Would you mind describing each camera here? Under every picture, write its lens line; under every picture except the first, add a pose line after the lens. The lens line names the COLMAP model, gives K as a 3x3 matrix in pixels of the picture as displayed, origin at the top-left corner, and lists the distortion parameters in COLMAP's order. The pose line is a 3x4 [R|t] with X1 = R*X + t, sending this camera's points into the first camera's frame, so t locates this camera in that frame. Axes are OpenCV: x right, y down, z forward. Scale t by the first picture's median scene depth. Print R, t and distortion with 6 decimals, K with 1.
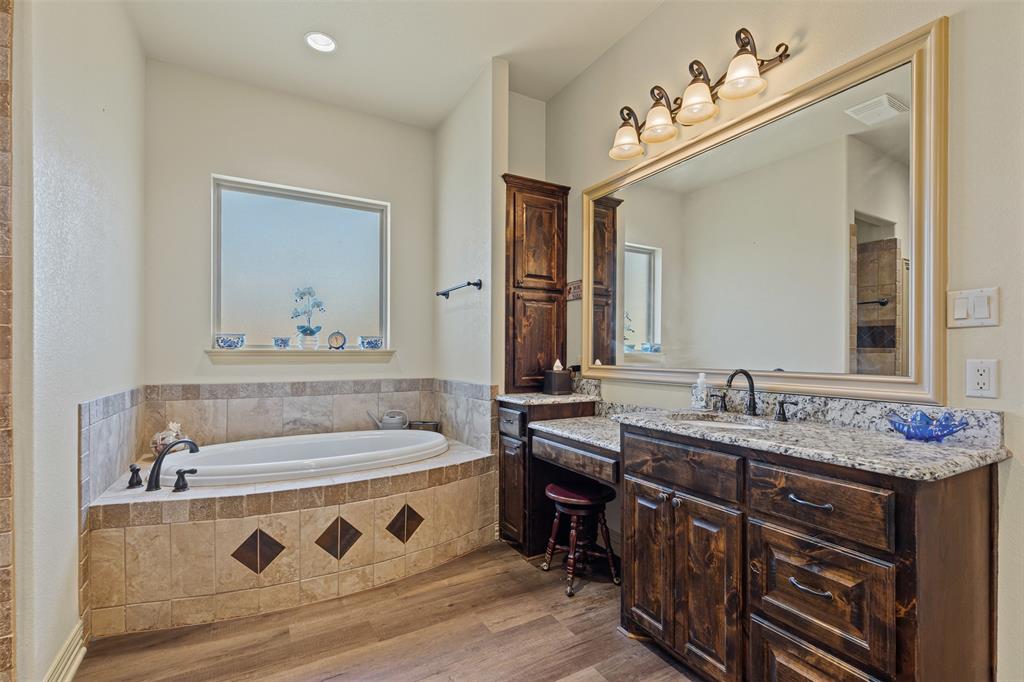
lens RADIAL K [[460.8, 0, 522.2], [0, 460.8, 351.0], [0, 0, 1]] dist [0.005947, -0.000463]
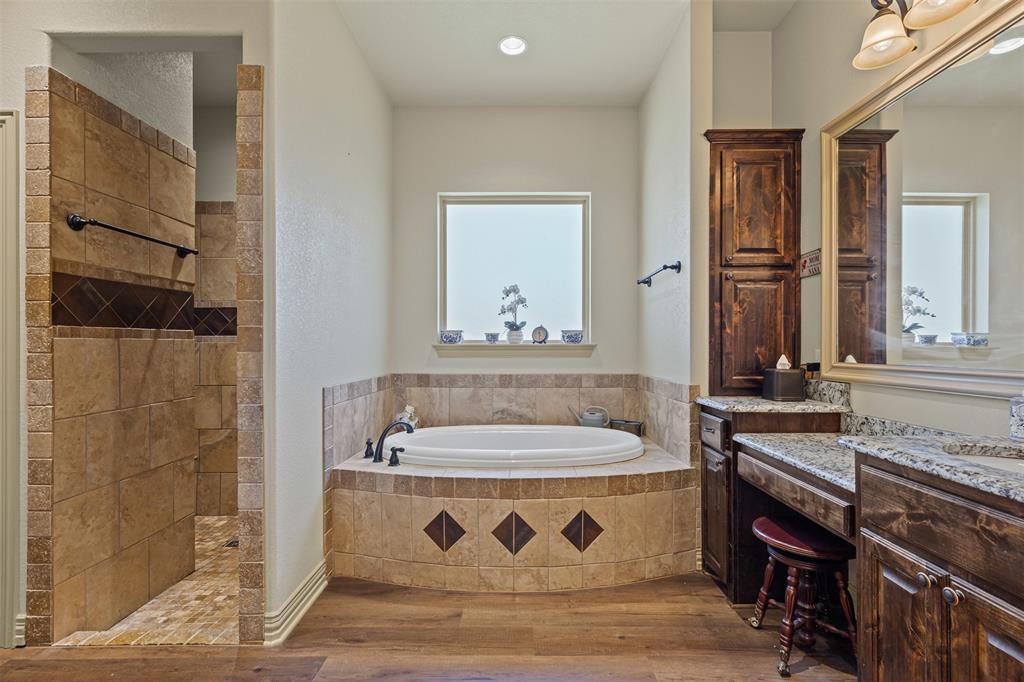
lens RADIAL K [[460.8, 0, 518.9], [0, 460.8, 344.0], [0, 0, 1]] dist [0.005947, -0.000463]
pose [[0.862466, -0.005394, -0.506087, 0.135691], [0.003865, 0.999984, -0.004071, 0.002297], [0.506101, 0.001555, 0.862473, 0.171098]]
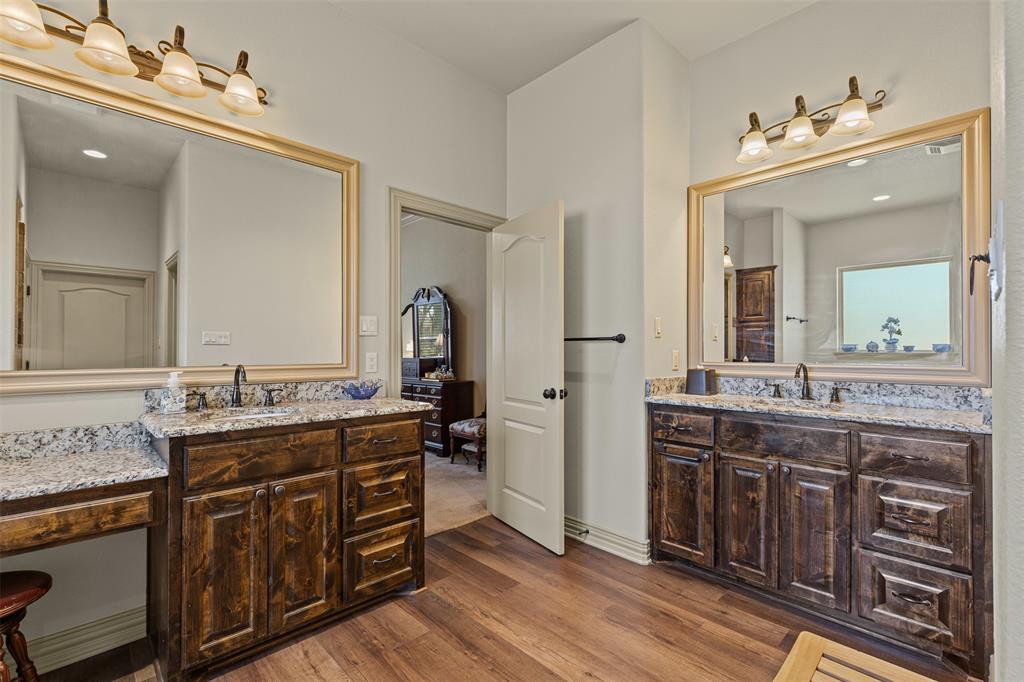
lens RADIAL K [[460.8, 0, 517.1], [0, 460.8, 346.7], [0, 0, 1]] dist [0.005947, -0.000463]
pose [[-0.243595, 0.003557, 0.969871, -0.725141], [-0.005276, 0.999974, -0.004992, -0.000580], [-0.969863, -0.006333, -0.243570, 0.634172]]
